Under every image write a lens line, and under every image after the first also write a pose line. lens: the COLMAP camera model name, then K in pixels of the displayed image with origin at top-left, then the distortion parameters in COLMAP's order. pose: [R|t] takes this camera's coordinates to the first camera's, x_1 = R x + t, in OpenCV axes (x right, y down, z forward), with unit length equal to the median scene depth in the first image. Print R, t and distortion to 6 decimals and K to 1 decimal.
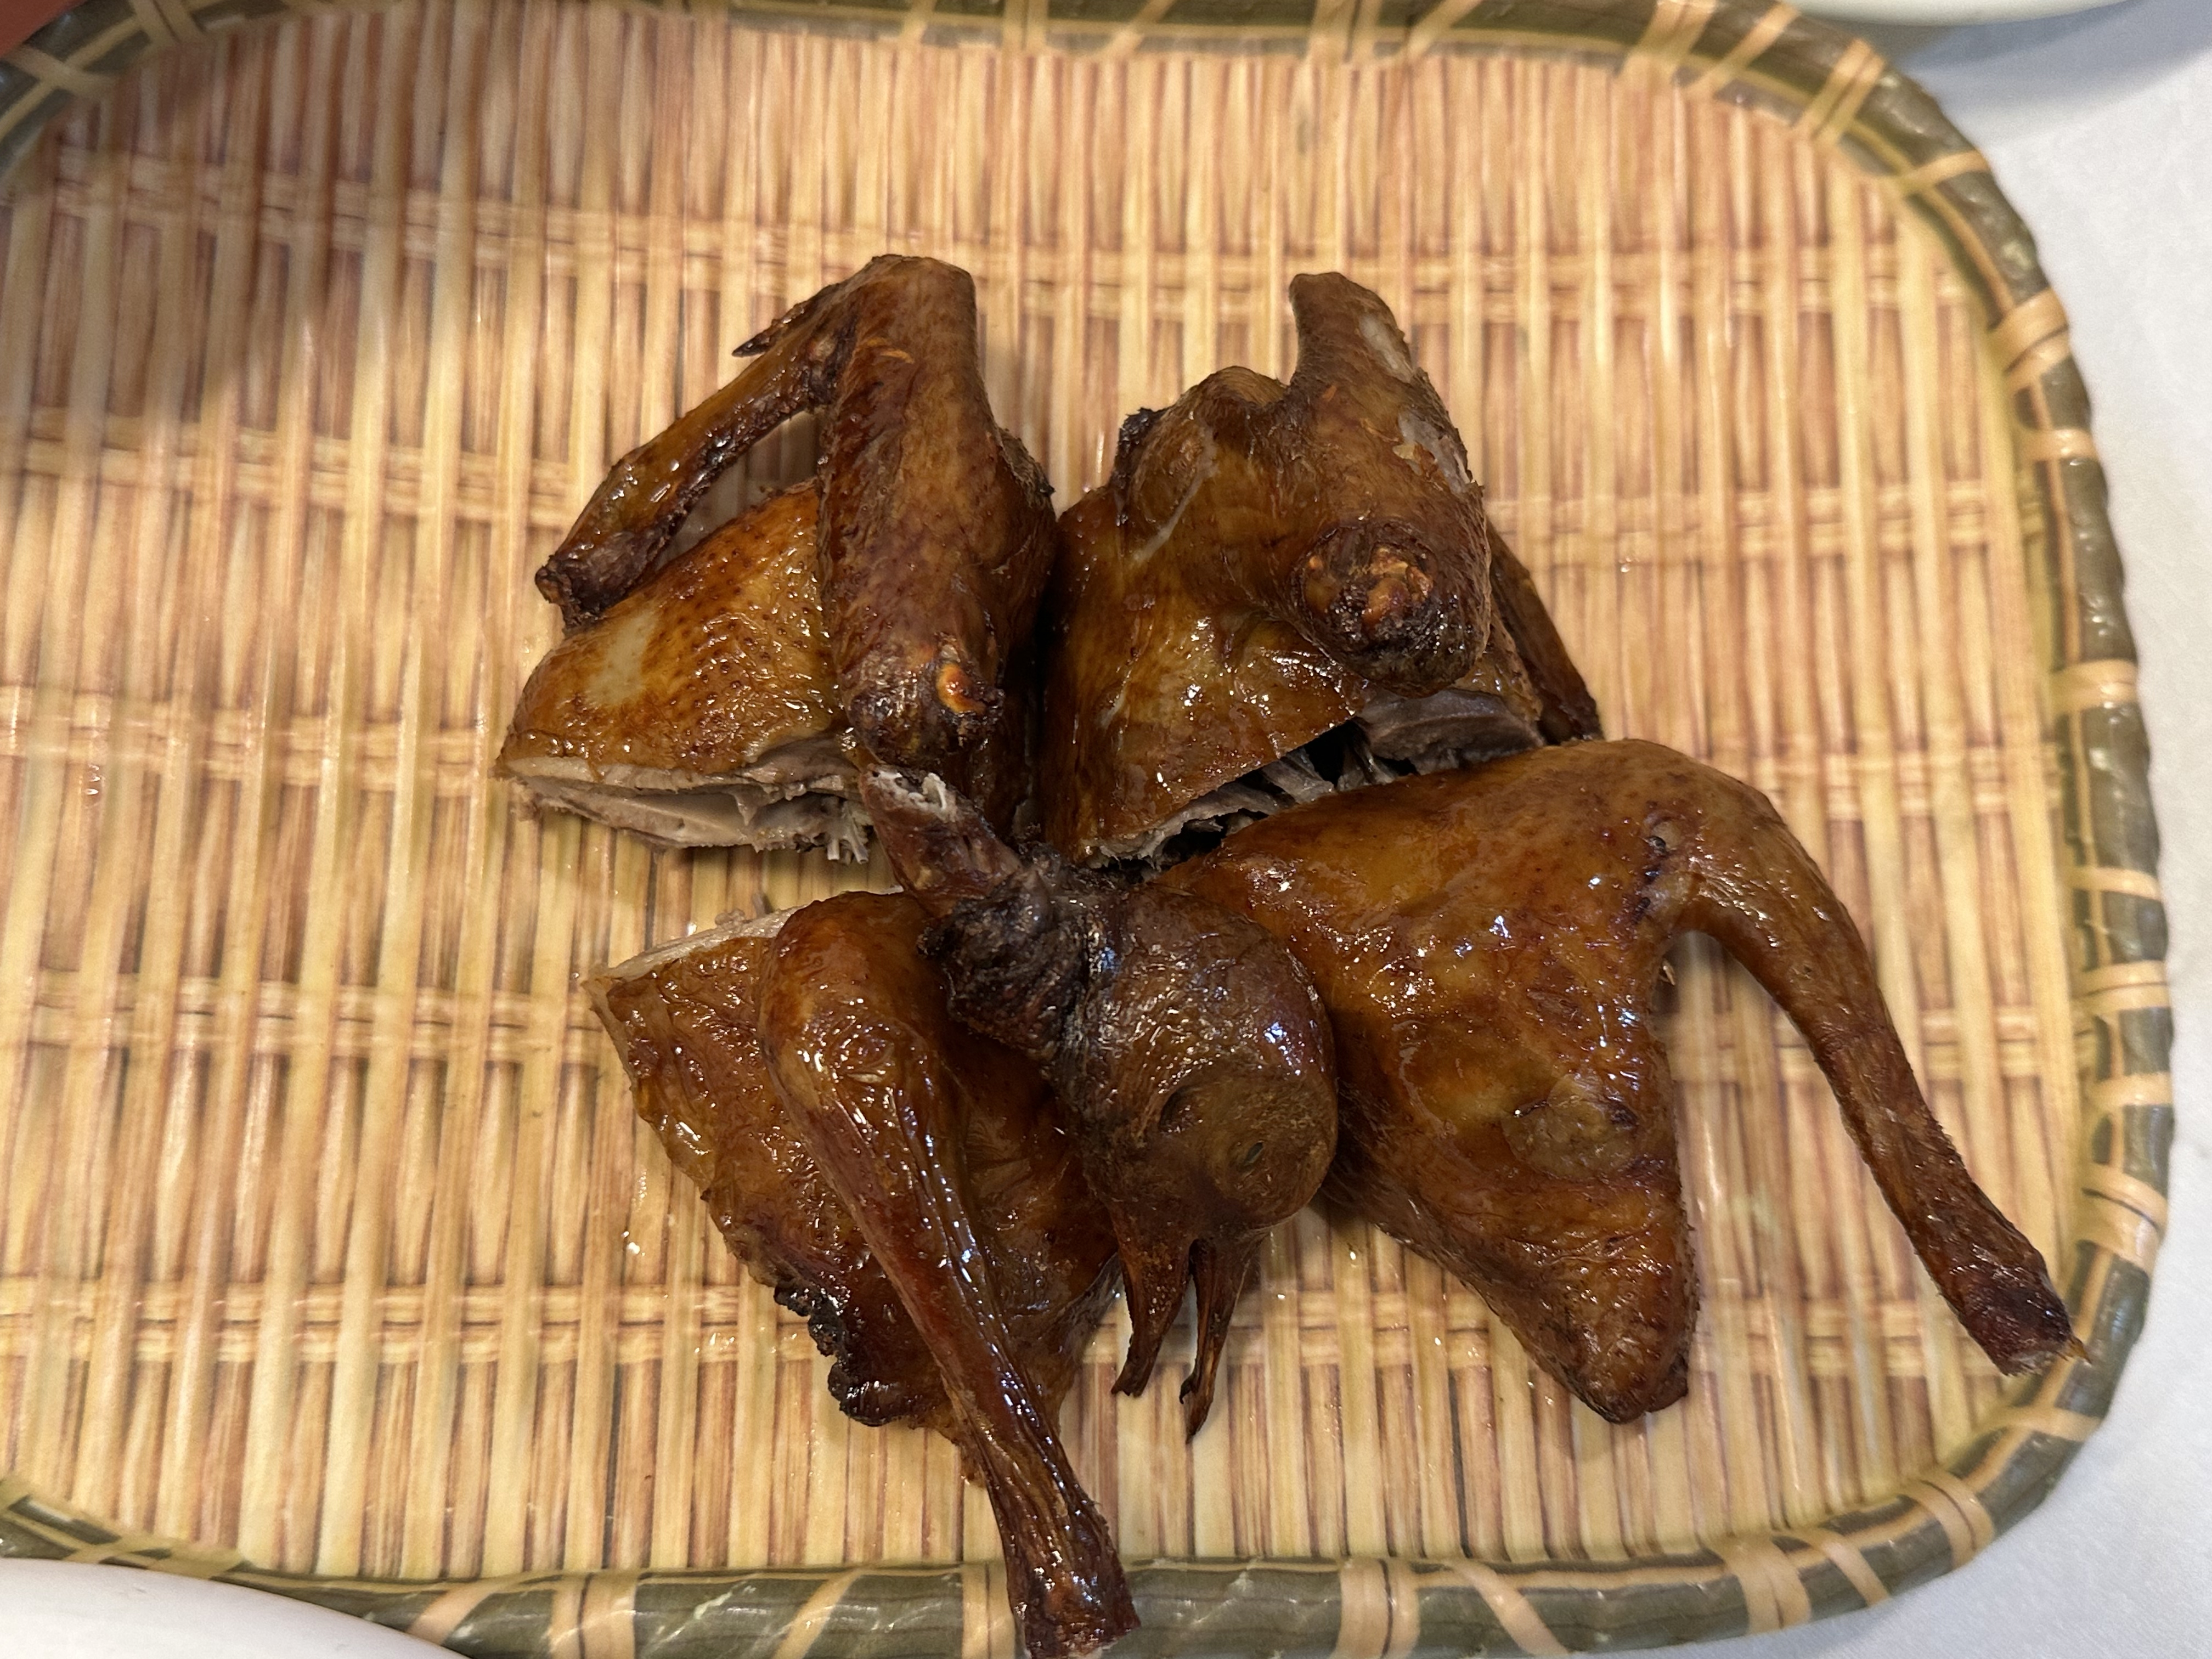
lens RADIAL K [[2358.0, 0, 1111.4], [0, 2358.0, 830.4], [0, 0, 1]] dist [0.062422, 0.000000]
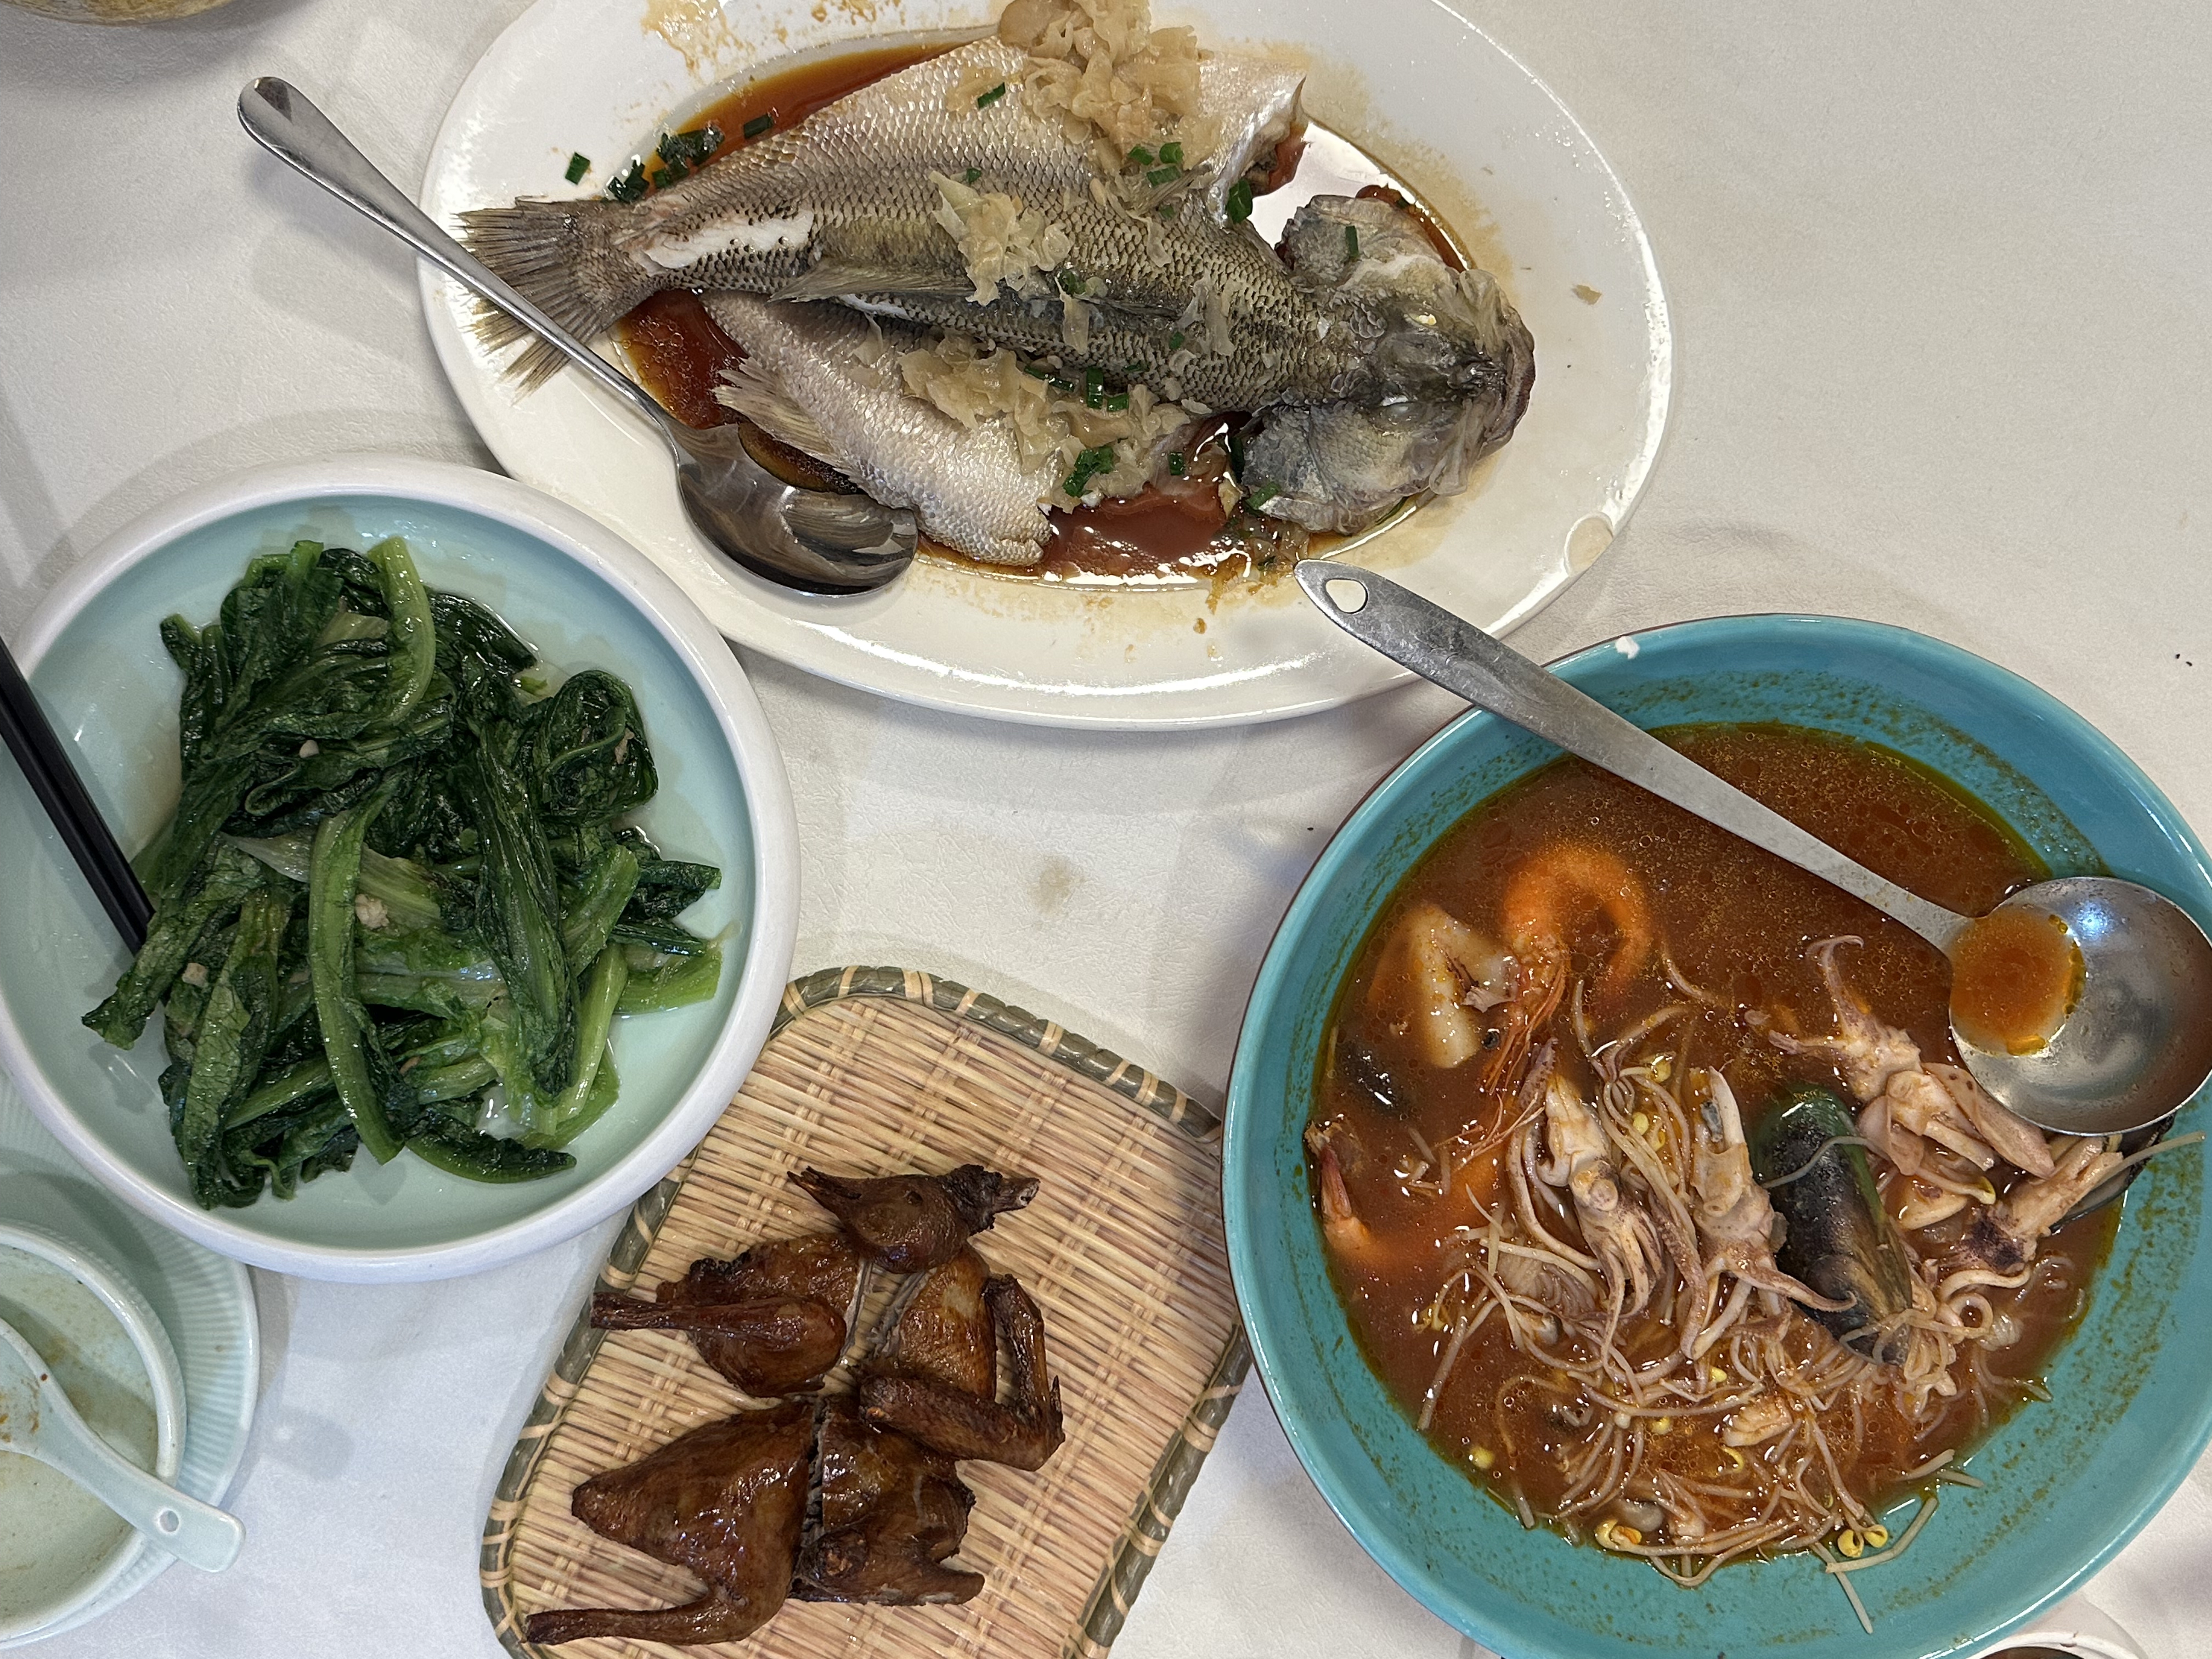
lens RADIAL K [[2093.3, 0, 1114.3], [0, 2093.3, 820.0], [0, 0, 1]] dist [0.043269, 0.000000]
pose [[-0.455714, 0.886348, -0.081932, -0.609188], [-0.884057, -0.439954, 0.157748, -0.389195], [0.103773, 0.144320, 0.984075, -1.621765]]
